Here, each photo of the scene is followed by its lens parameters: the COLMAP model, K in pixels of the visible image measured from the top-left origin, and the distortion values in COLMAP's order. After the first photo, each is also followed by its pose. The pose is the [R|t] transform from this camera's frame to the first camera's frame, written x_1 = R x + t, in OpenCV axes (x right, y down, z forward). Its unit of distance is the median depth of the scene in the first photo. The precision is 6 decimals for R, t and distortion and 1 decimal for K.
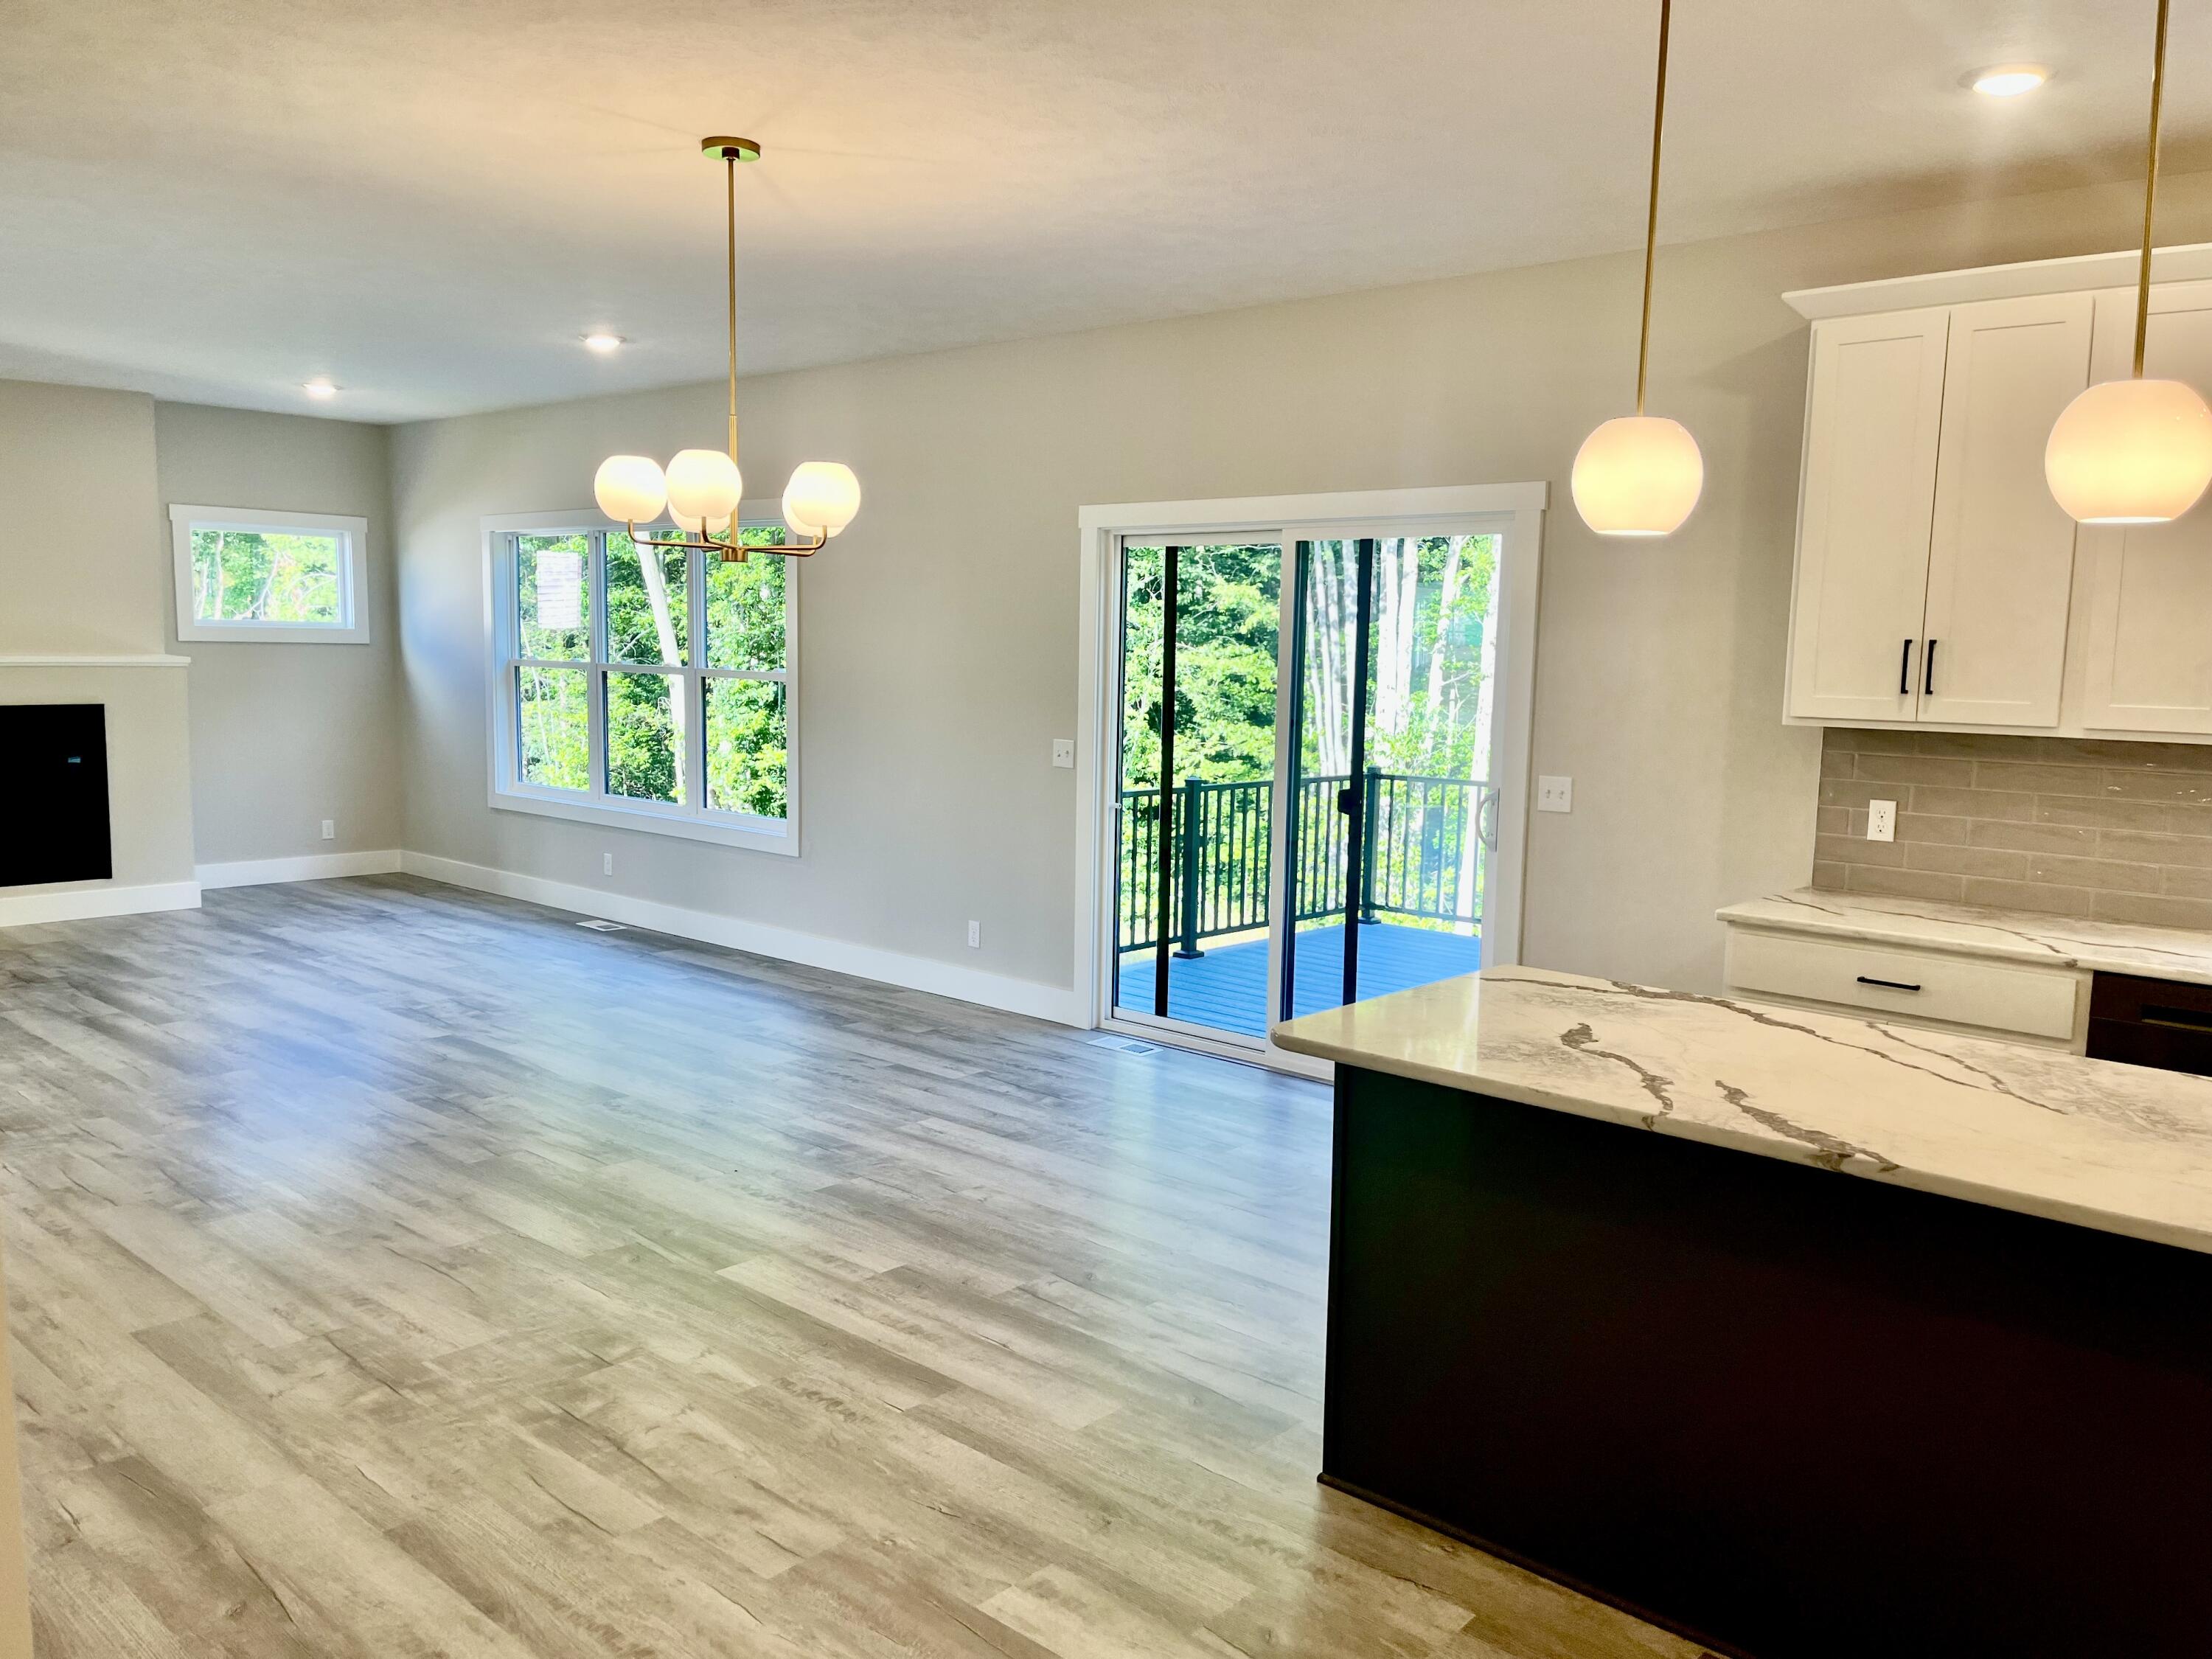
lens RADIAL K [[1681.0, 0, 1127.8], [0, 1681.0, 831.7], [0, 0, 1]] dist [0.067566, -0.071215]
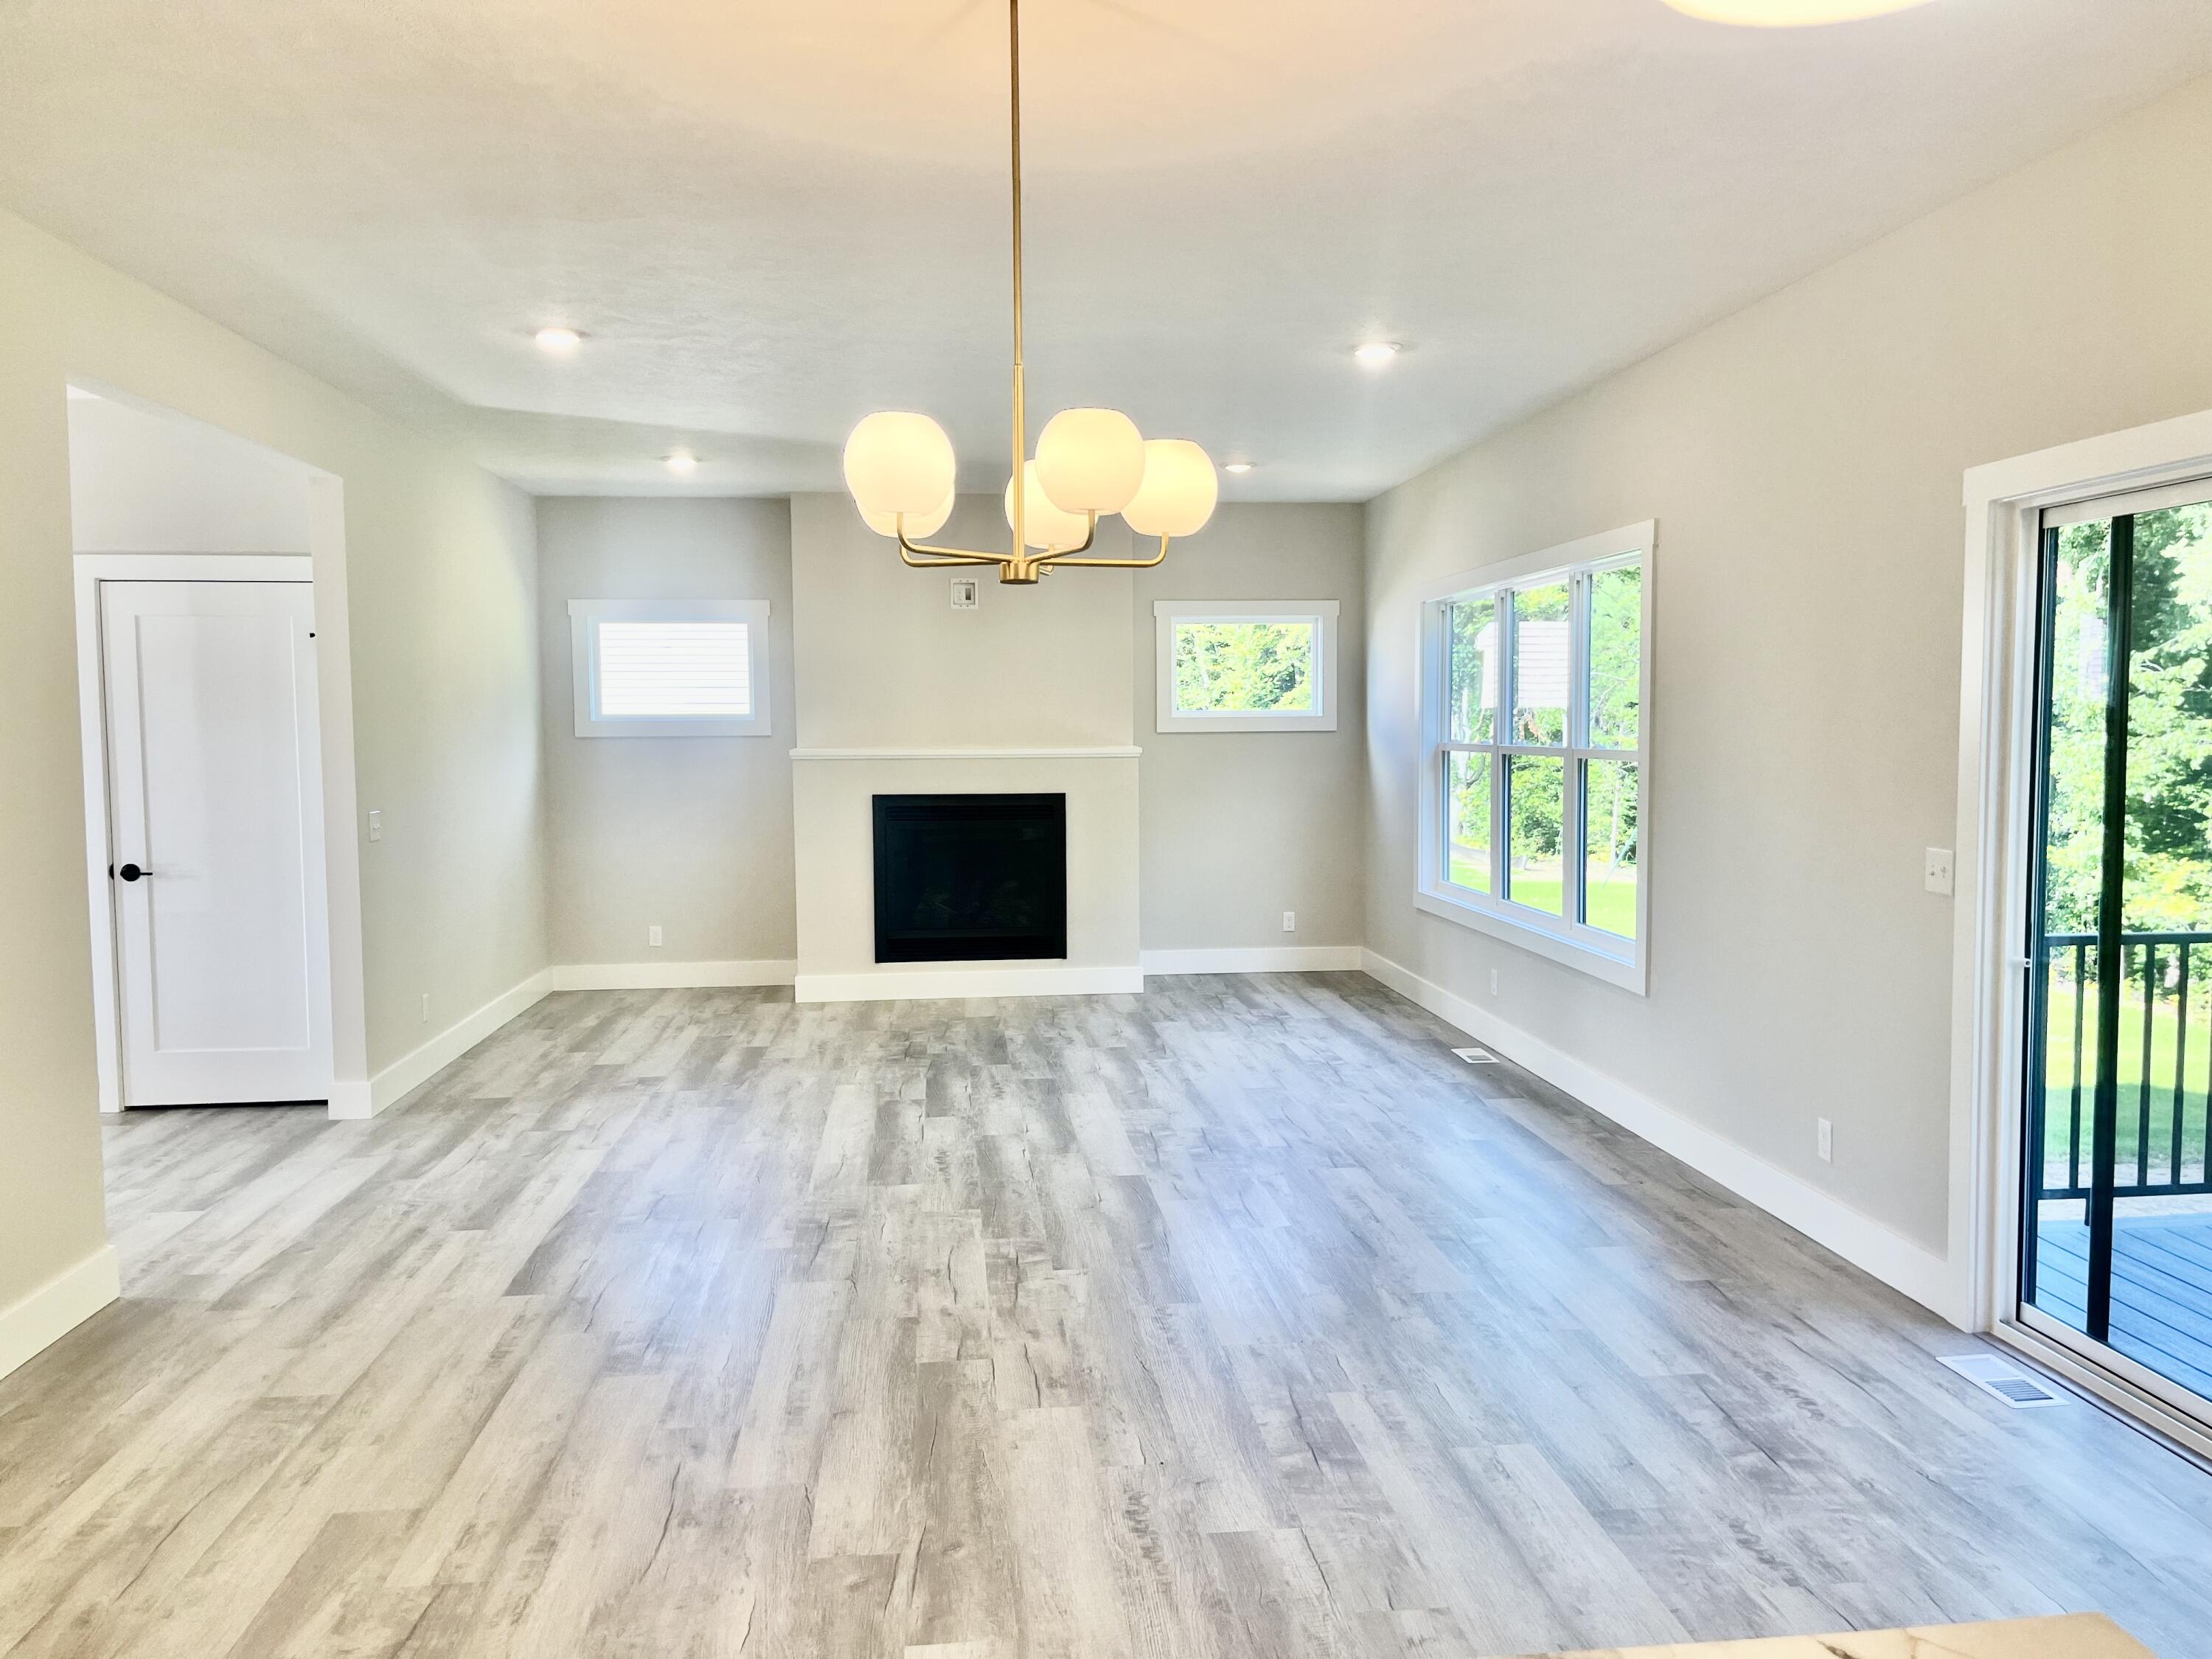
lens RADIAL K [[1681.0, 0, 1114.9], [0, 1681.0, 828.8], [0, 0, 1]] dist [0.067566, -0.071215]
pose [[0.739588, 0.015997, -0.672870, 0.228706], [-0.052789, 0.998017, -0.034296, -0.035716], [0.670987, 0.060885, 0.738966, 0.484885]]
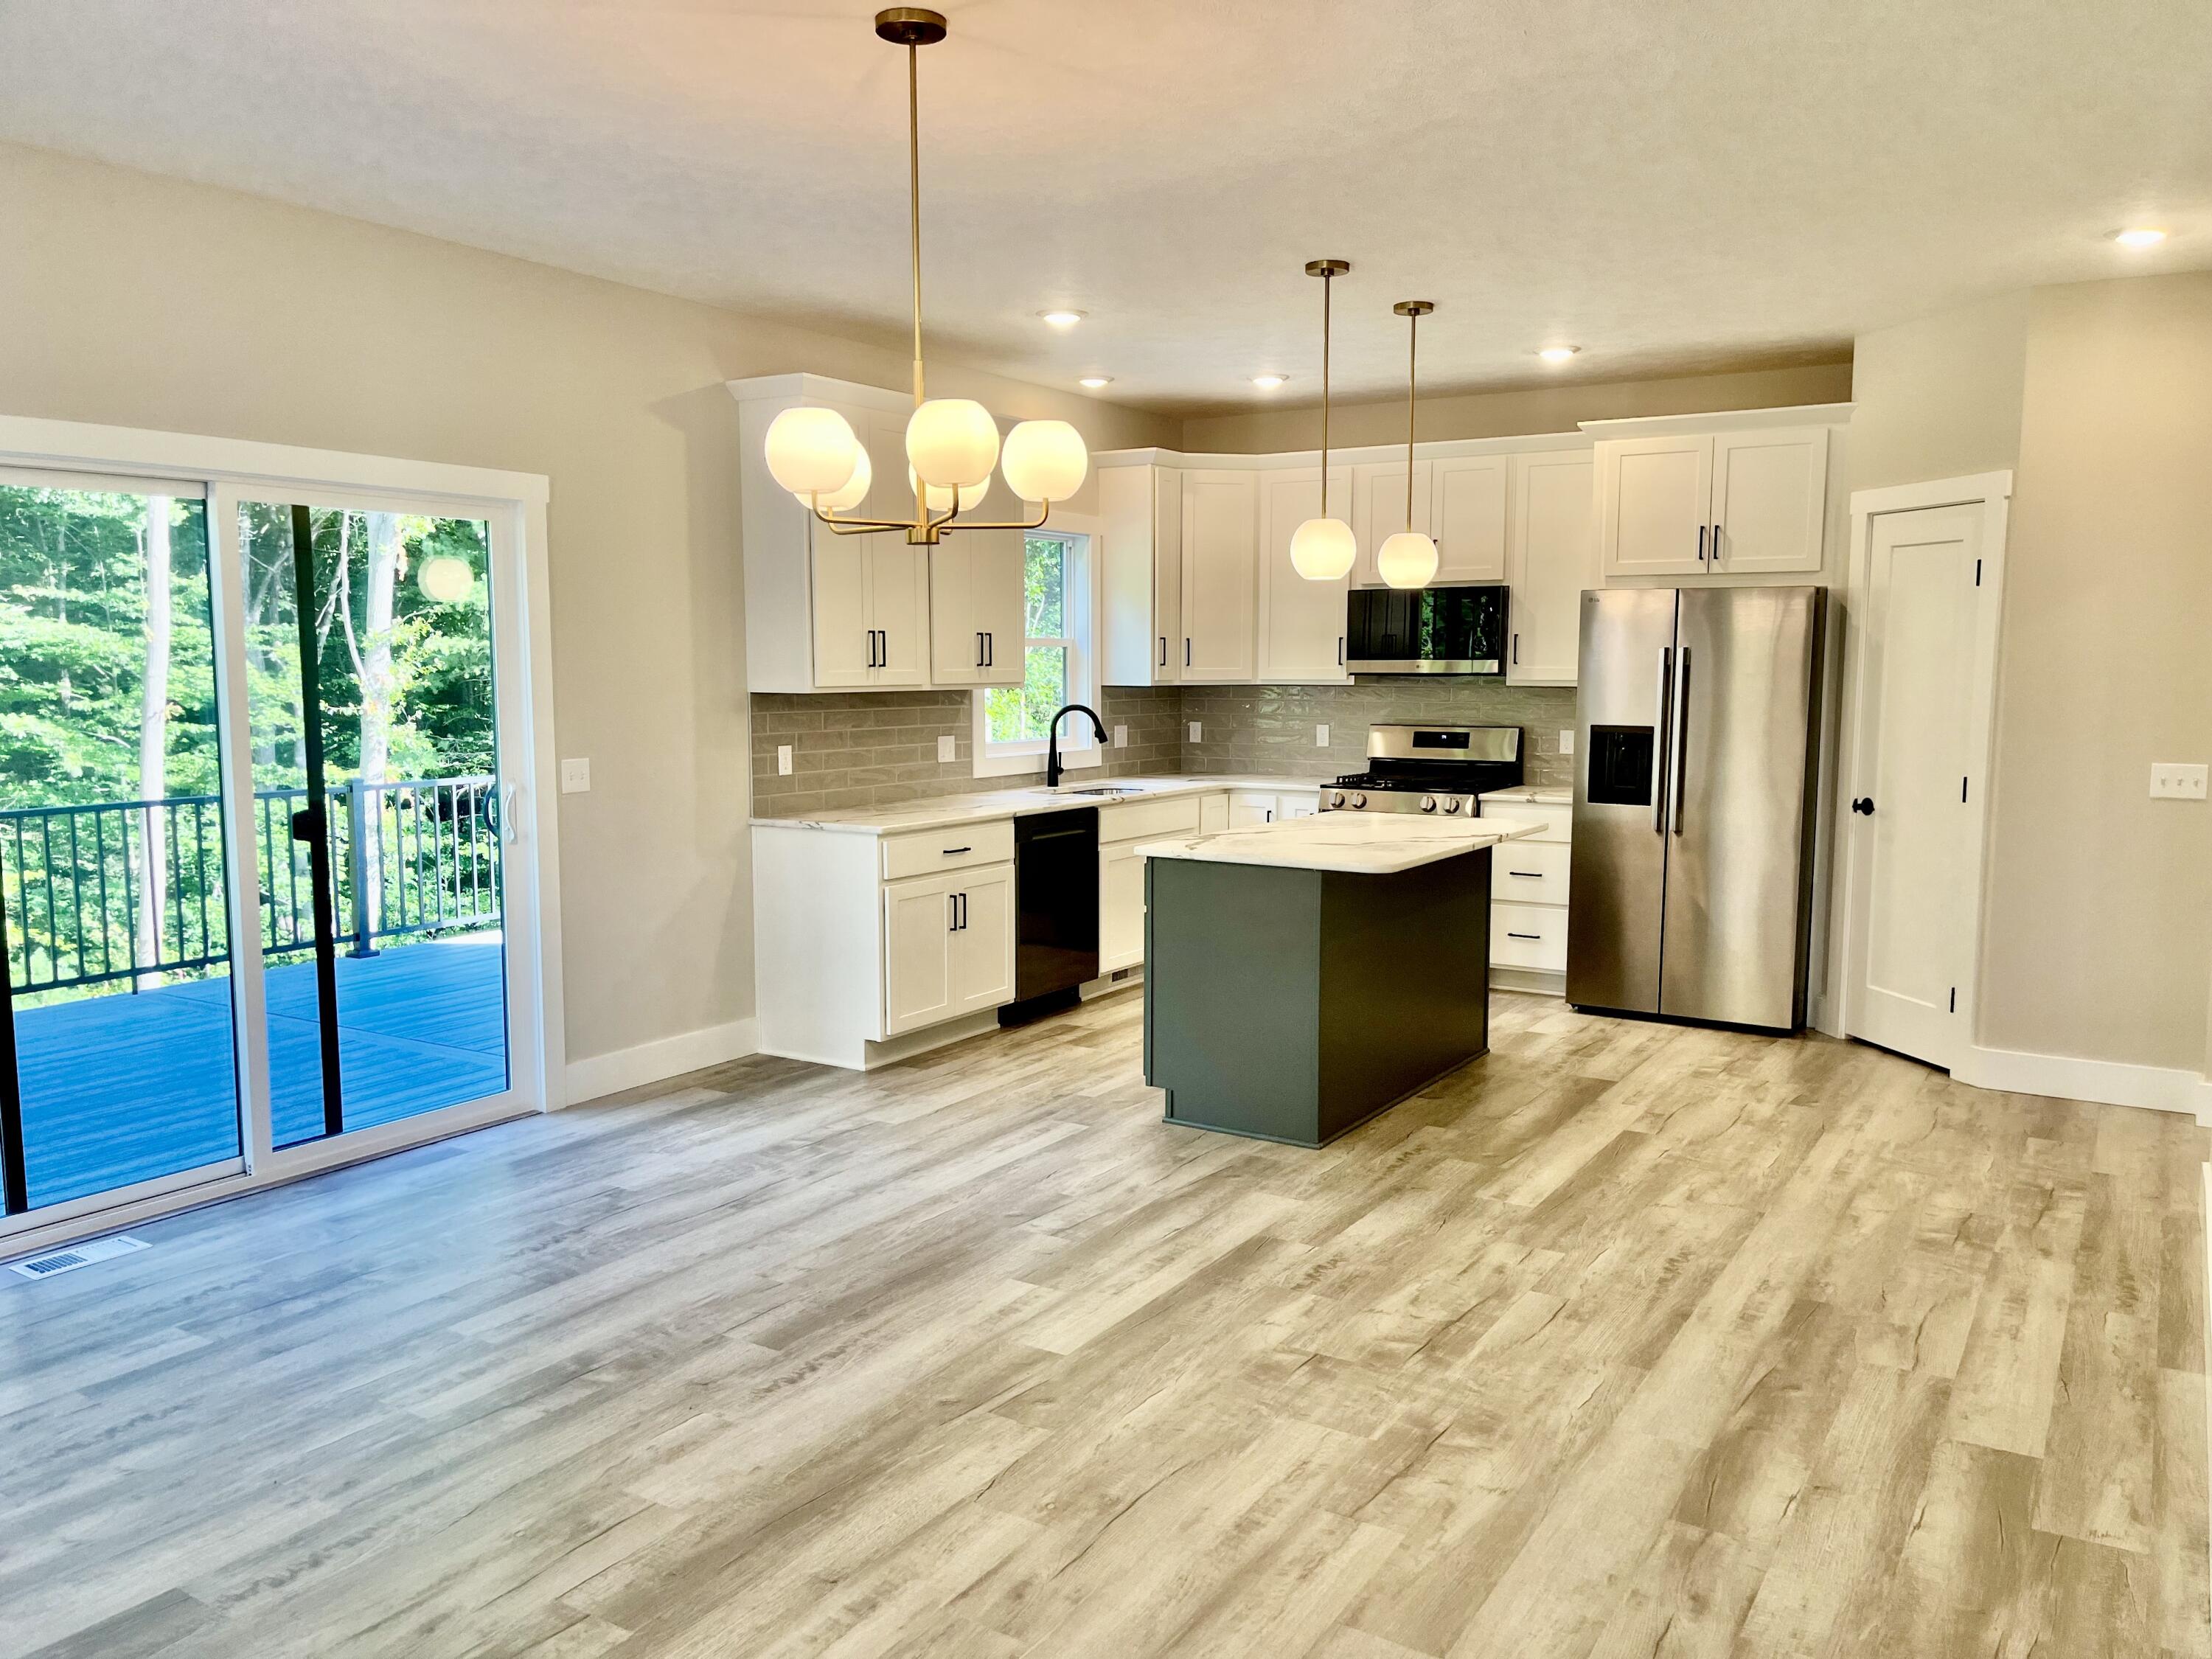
lens RADIAL K [[1681.0, 0, 1102.5], [0, 1681.0, 835.4], [0, 0, 1]] dist [0.067566, -0.071215]
pose [[-0.163661, -0.126958, 0.978313, -0.959984], [0.106804, 0.983575, 0.145508, -0.119792], [-0.980718, 0.128301, -0.147414, 0.958099]]
